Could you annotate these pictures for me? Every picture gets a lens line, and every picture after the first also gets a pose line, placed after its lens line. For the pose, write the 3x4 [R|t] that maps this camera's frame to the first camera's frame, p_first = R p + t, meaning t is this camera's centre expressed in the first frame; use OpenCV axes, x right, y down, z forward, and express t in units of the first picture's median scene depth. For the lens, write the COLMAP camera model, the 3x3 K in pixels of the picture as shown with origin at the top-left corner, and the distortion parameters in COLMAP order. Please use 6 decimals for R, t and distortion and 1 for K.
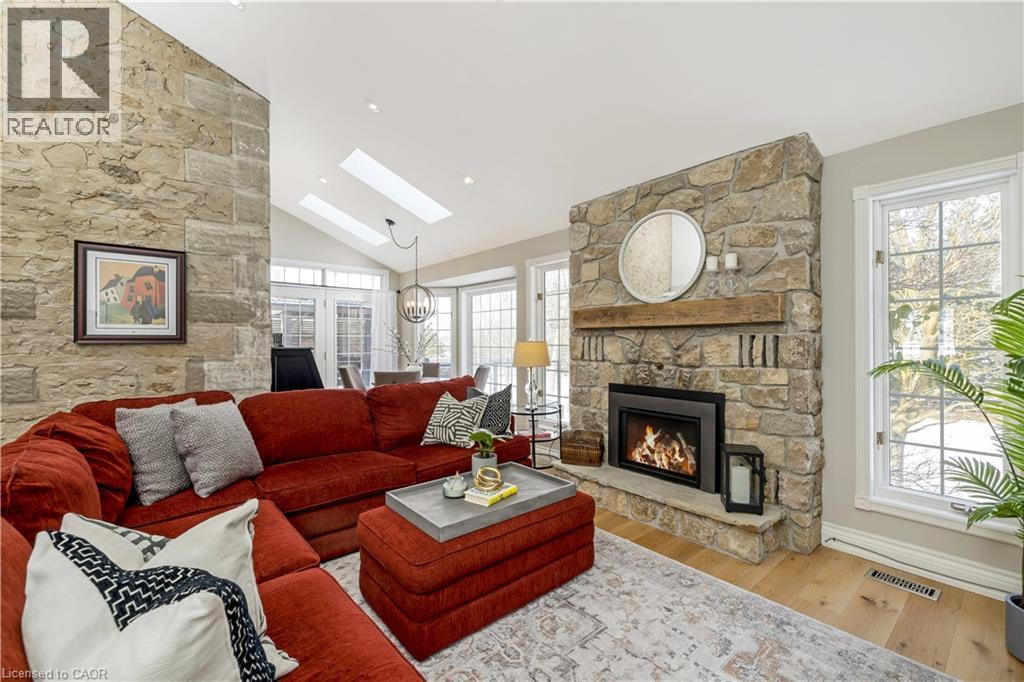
lens RADIAL K [[426.9, 0, 516.3], [0, 426.9, 337.1], [0, 0, 1]] dist [-0.004058, -0.000593]
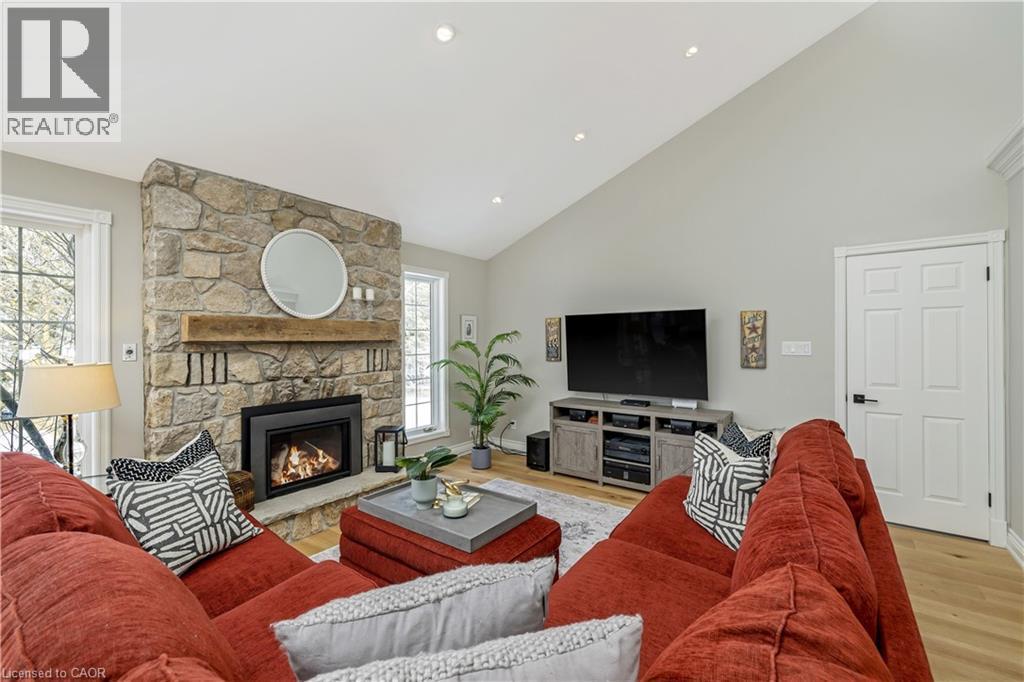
lens RADIAL K [[426.9, 0, 506.9], [0, 426.9, 340.5], [0, 0, 1]] dist [-0.004058, -0.000593]
pose [[-0.222109, 0.006078, 0.975003, -0.785561], [0.000769, 0.999981, -0.006059, -0.020613], [-0.975022, -0.000596, -0.222109, 0.758457]]
